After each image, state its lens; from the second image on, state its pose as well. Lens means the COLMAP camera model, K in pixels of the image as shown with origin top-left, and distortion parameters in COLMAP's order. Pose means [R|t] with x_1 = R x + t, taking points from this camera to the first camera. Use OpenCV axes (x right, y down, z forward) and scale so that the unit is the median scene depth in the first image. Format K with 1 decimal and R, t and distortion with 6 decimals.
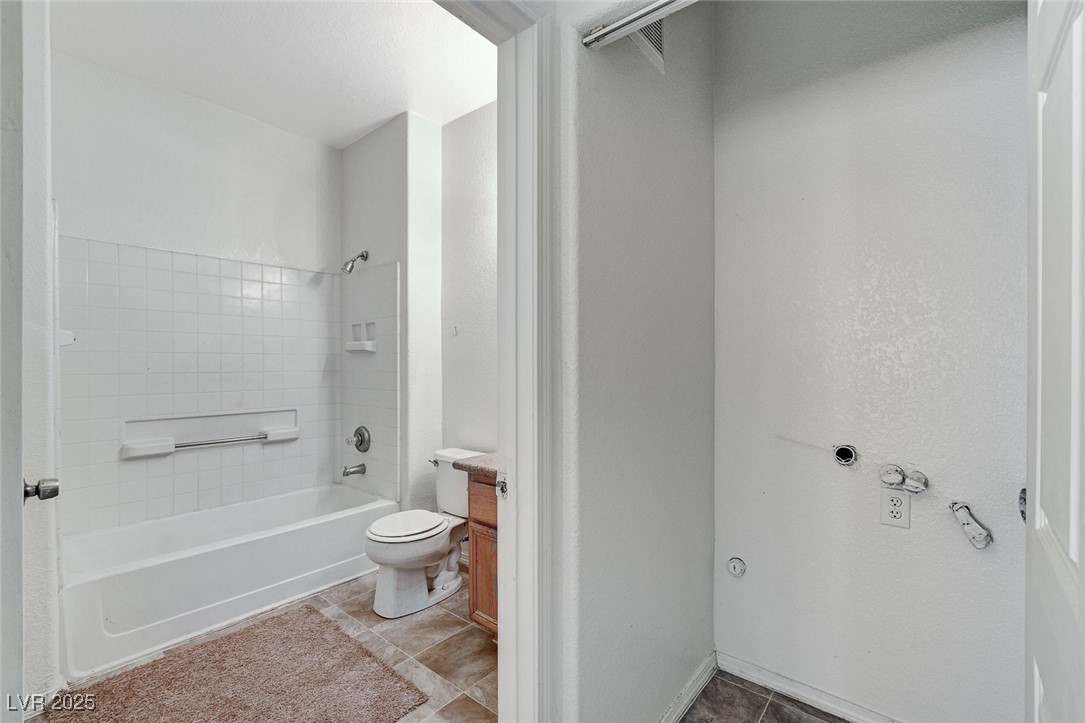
lens RADIAL K [[476.2, 0, 541.7], [0, 476.2, 365.2], [0, 0, 1]] dist [-0.015057, 0.000072]
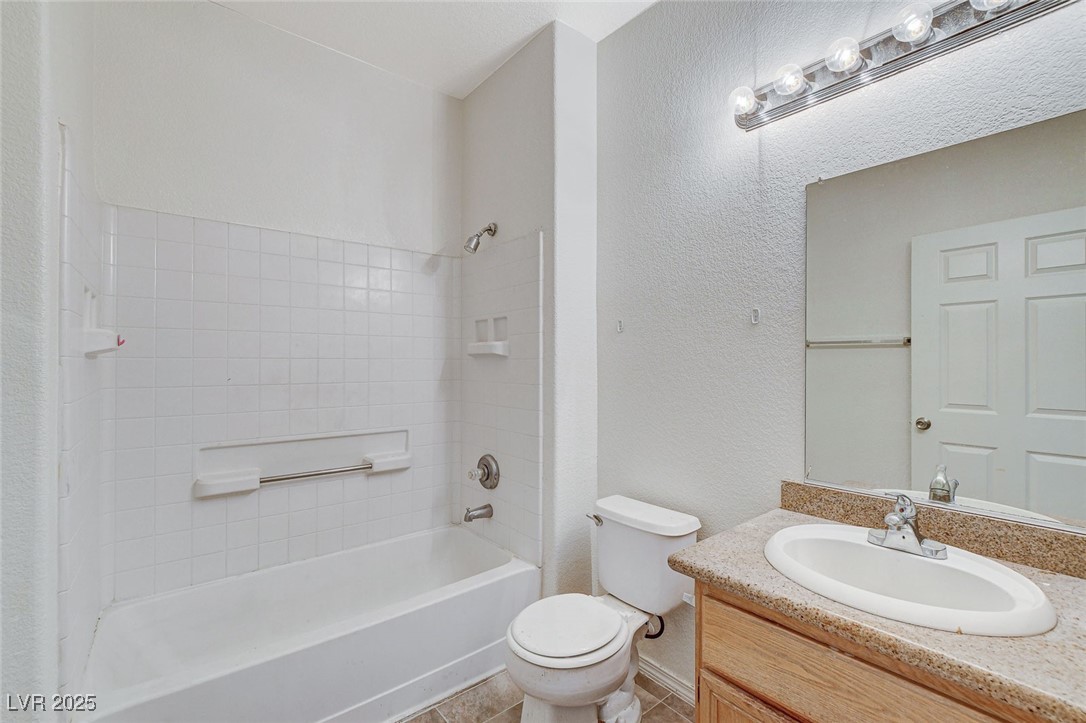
lens RADIAL K [[476.6, 0, 542.7], [0, 476.6, 359.9], [0, 0, 1]] dist [-0.015057, 0.000072]
pose [[0.980211, 0.001618, -0.197950, -0.152558], [-0.003769, 0.999938, -0.010489, -0.014909], [0.197921, 0.011027, 0.980156, 0.290202]]
